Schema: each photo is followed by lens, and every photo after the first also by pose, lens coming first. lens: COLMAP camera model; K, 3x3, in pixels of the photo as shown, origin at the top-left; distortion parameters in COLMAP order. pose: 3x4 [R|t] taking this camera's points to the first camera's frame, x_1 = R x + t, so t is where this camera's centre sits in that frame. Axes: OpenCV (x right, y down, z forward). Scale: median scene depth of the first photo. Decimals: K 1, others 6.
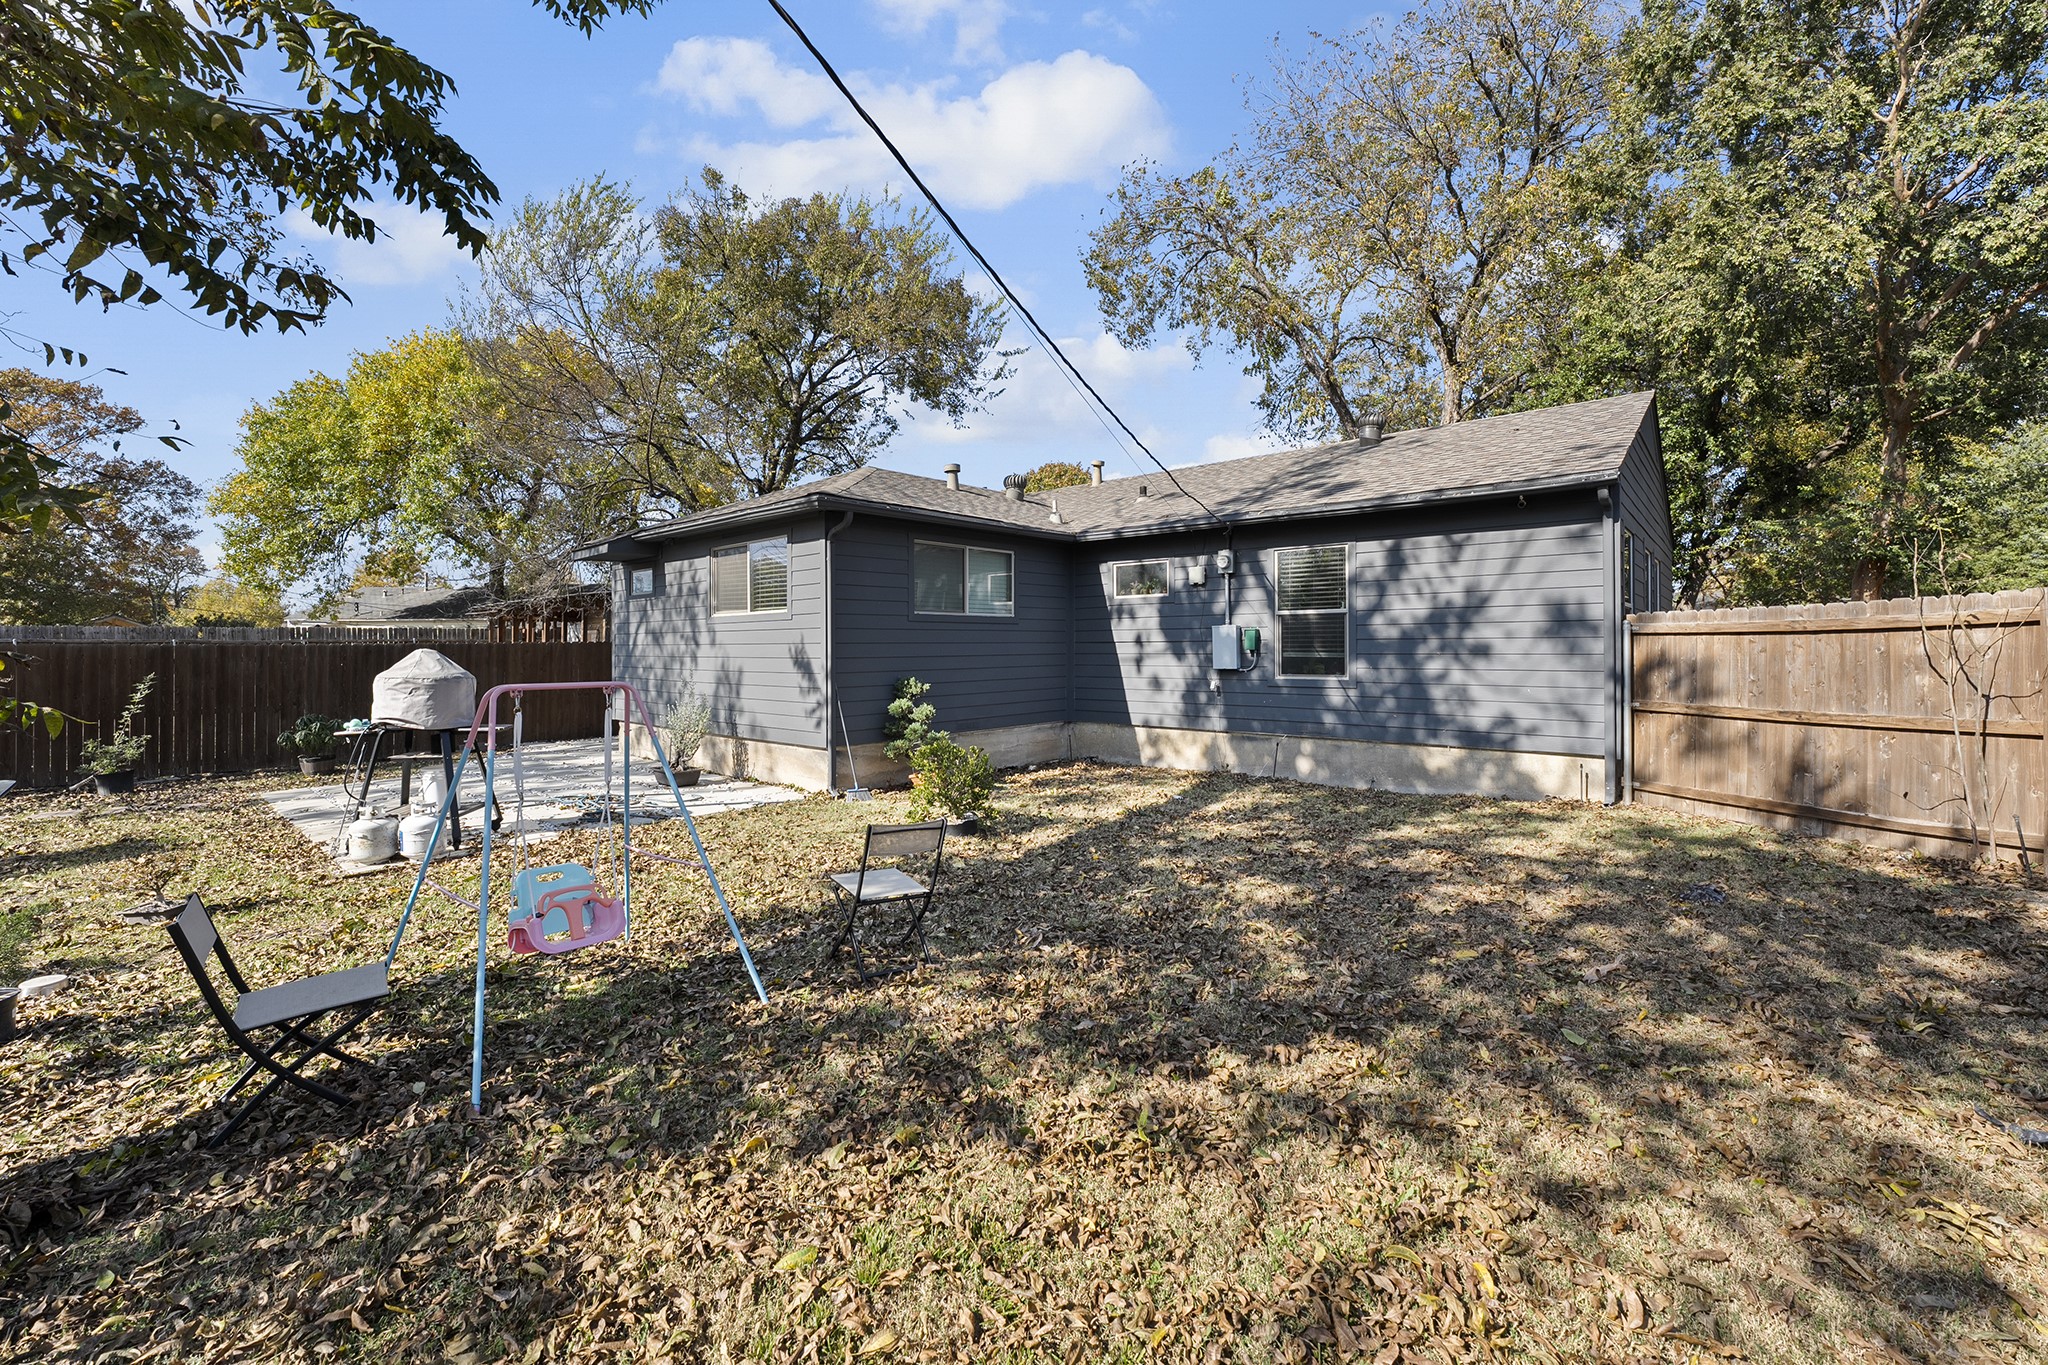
lens RADIAL K [[841.0, 0, 1016.7], [0, 841.0, 666.8], [0, 0, 1]] dist [-0.007397, -0.000670]
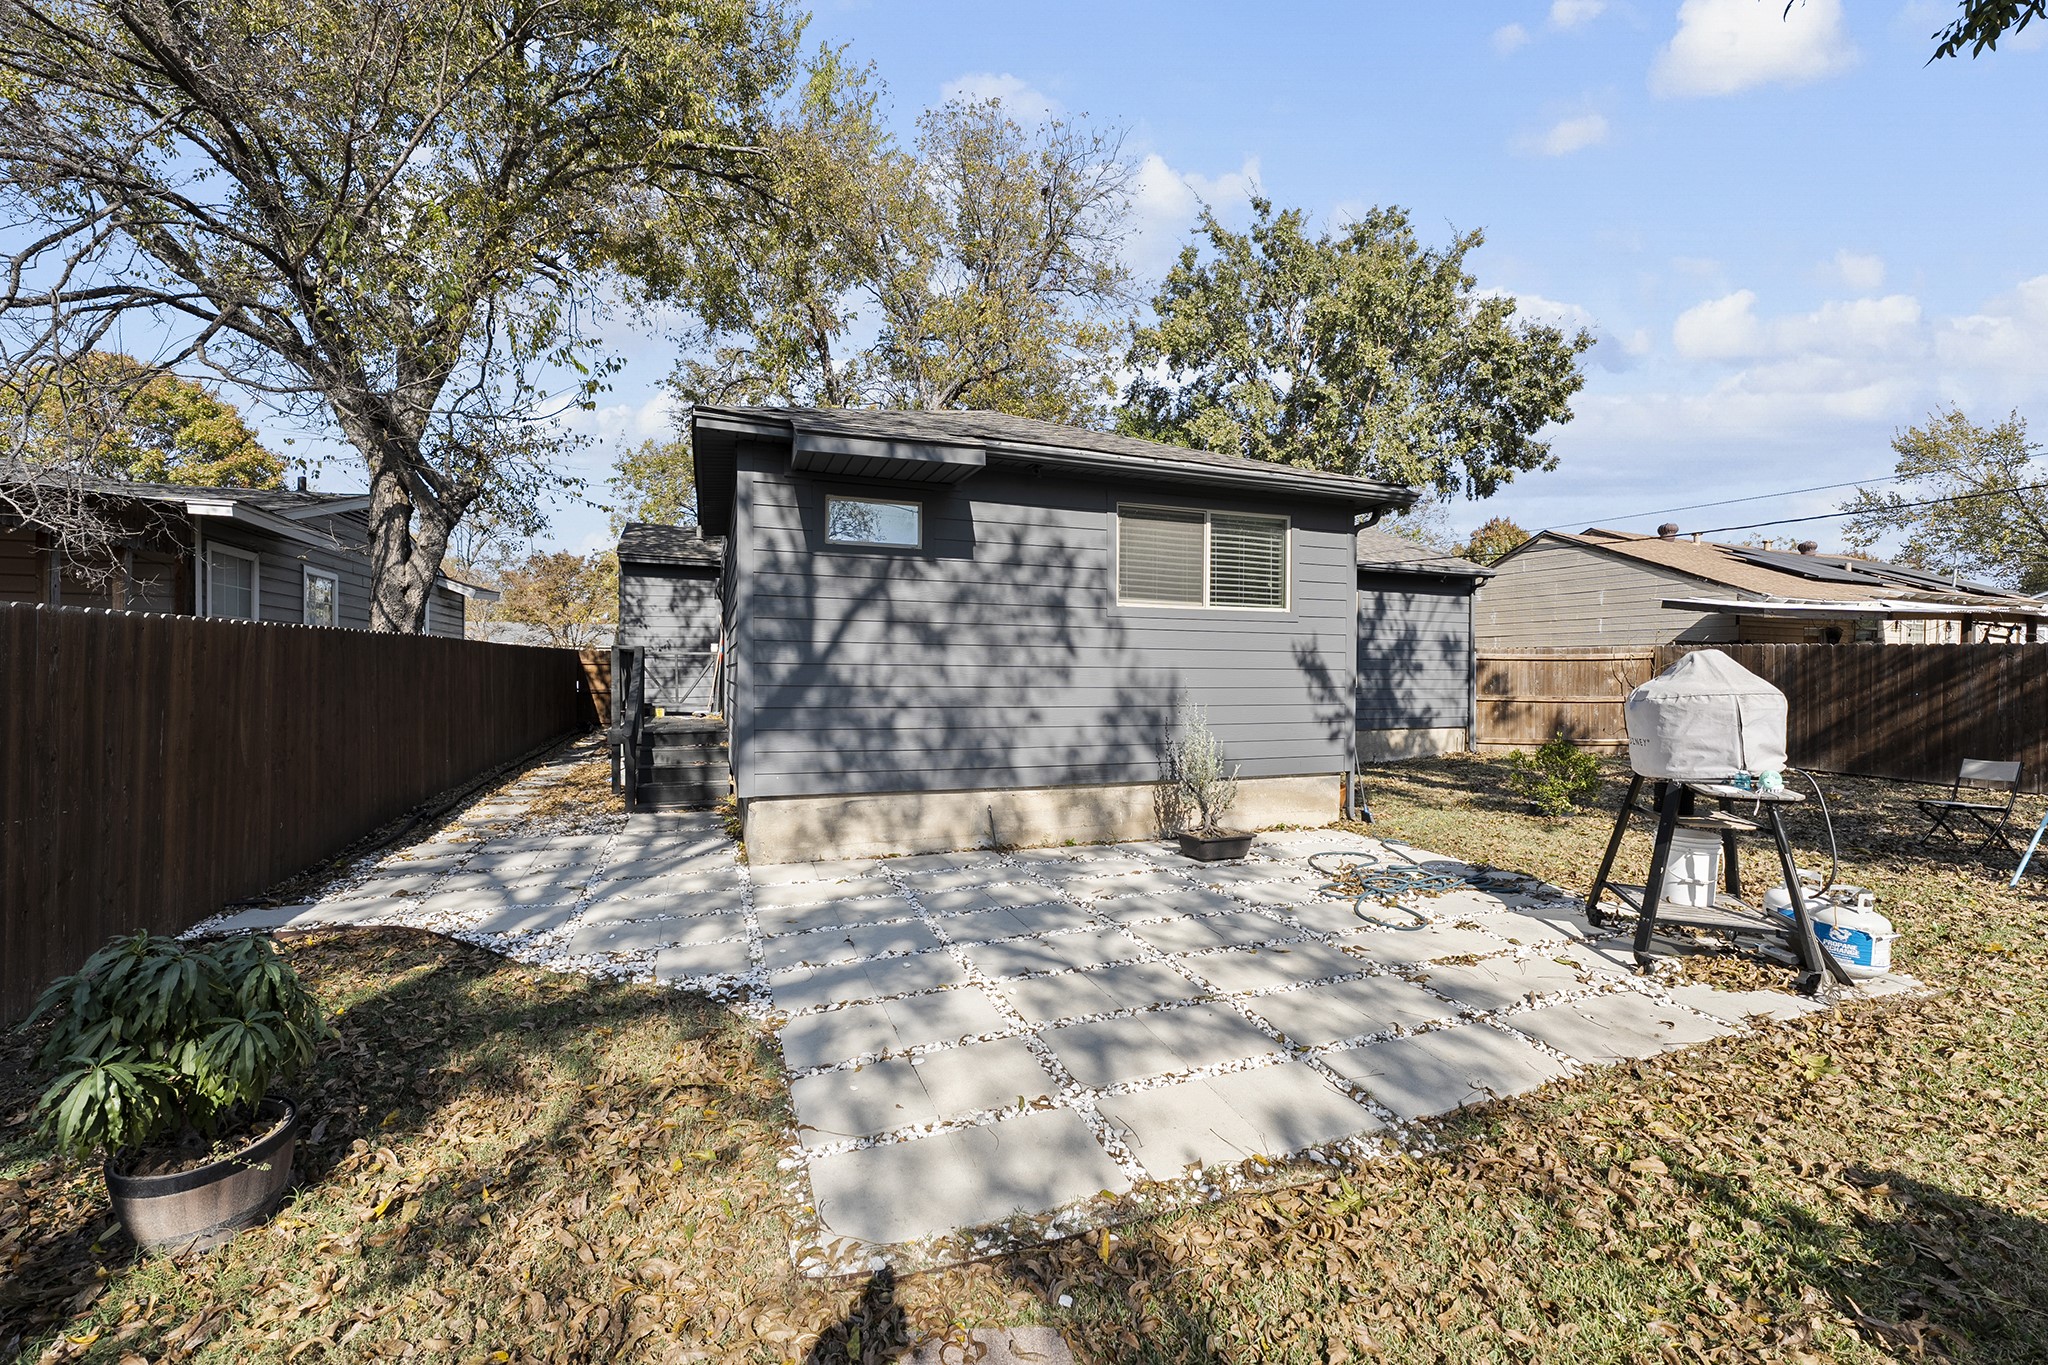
lens RADIAL K [[841.0, 0, 1031.6], [0, 841.0, 680.3], [0, 0, 1]] dist [-0.007397, -0.000670]
pose [[0.460068, -0.002205, 0.887881, -1.175456], [0.008672, 0.999960, -0.002010, 0.002408], [-0.887841, 0.008624, 0.460069, 0.887819]]
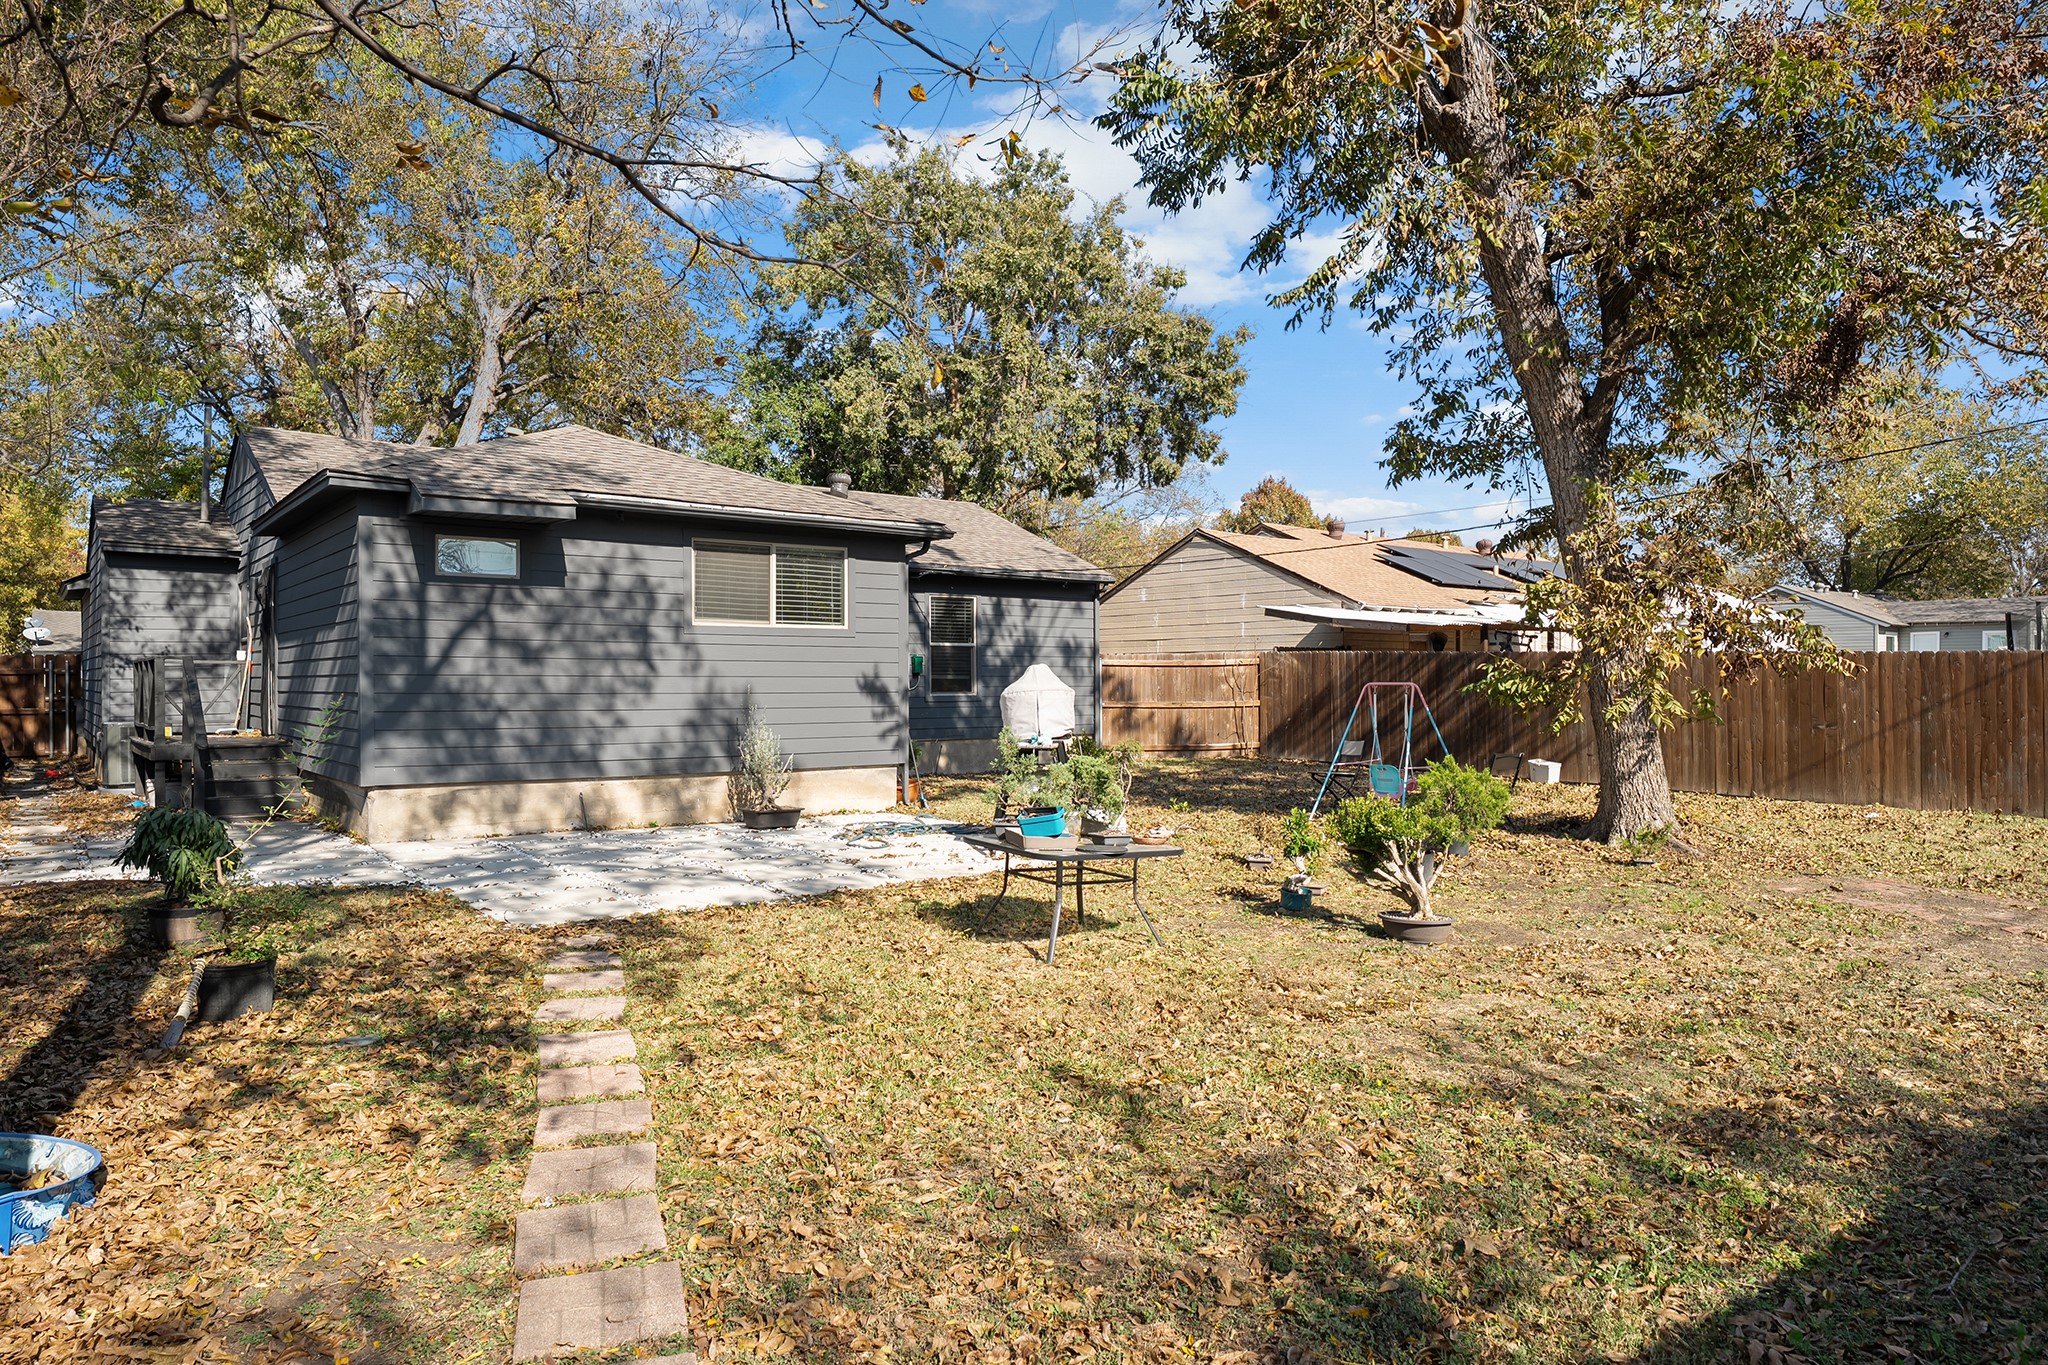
lens RADIAL K [[1302.8, 0, 1028.2], [0, 1302.8, 689.4], [0, 0, 1]] dist [0.007139, 0.003239]
pose [[0.194366, -0.001091, 0.980928, -1.798305], [0.018134, 0.999832, -0.002481, 0.014586], [-0.980761, 0.018271, 0.194353, 0.526801]]
